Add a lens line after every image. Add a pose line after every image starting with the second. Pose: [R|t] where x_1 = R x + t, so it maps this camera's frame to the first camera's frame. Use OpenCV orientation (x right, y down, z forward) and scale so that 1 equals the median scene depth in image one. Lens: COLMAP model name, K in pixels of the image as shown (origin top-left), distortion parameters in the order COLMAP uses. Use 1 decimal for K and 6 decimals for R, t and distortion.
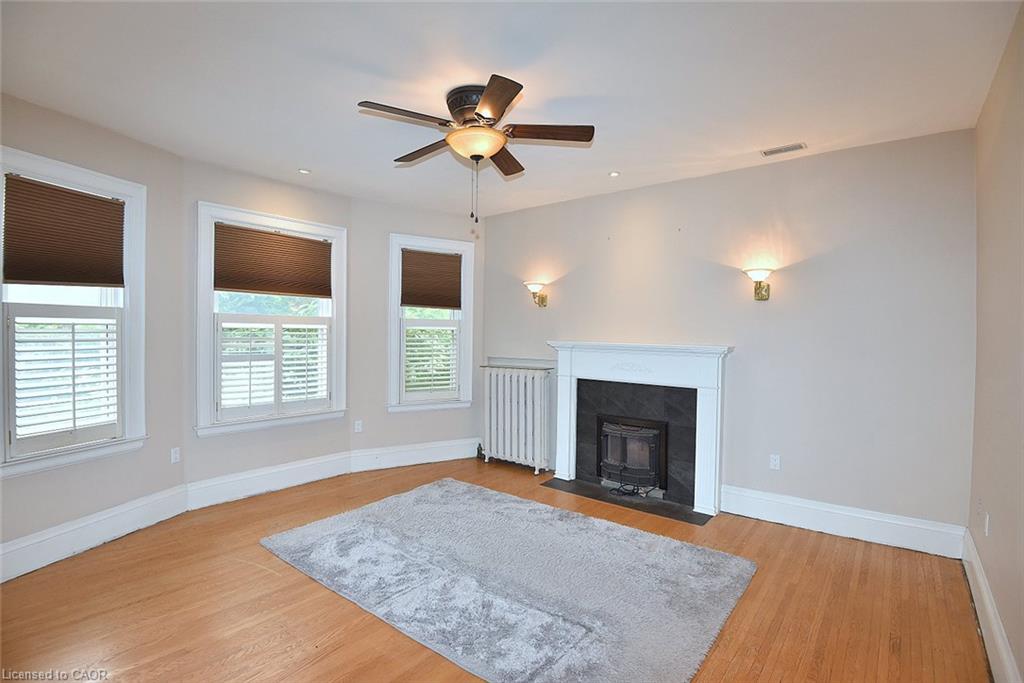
lens RADIAL K [[476.0, 0, 522.4], [0, 476.0, 337.6], [0, 0, 1]] dist [-0.000952, -0.000435]
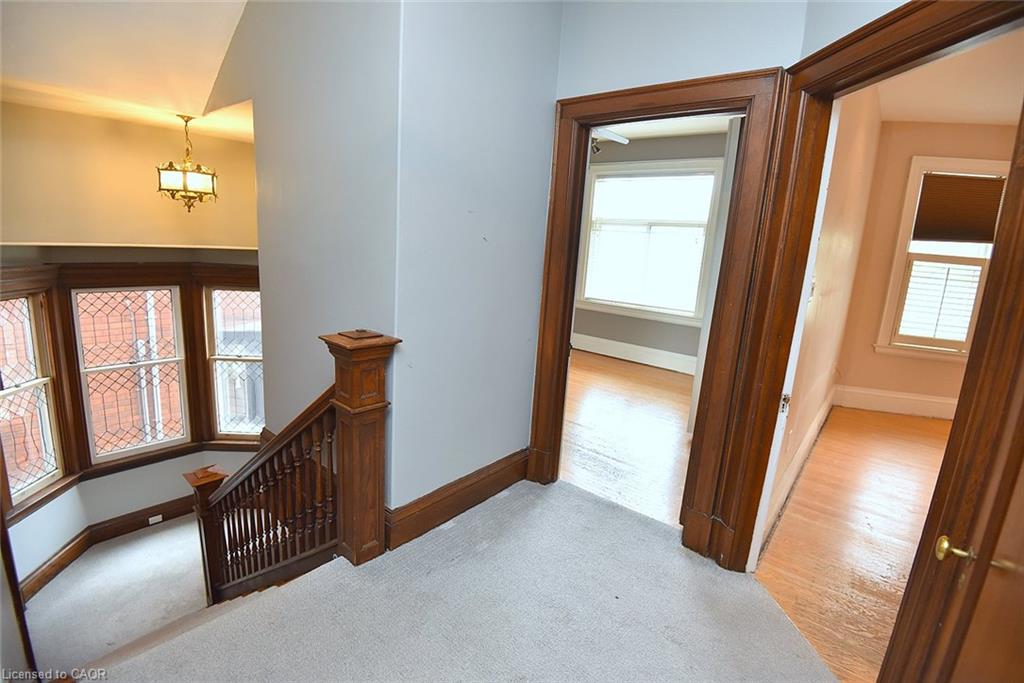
lens RADIAL K [[476.0, 0, 522.4], [0, 476.0, 337.6], [0, 0, 1]] dist [-0.000952, -0.000435]
pose [[0.732676, 0.181736, -0.655864, -0.861454], [-0.075316, 0.979420, 0.187255, 0.005750], [0.676397, -0.087800, 0.731285, -0.884708]]
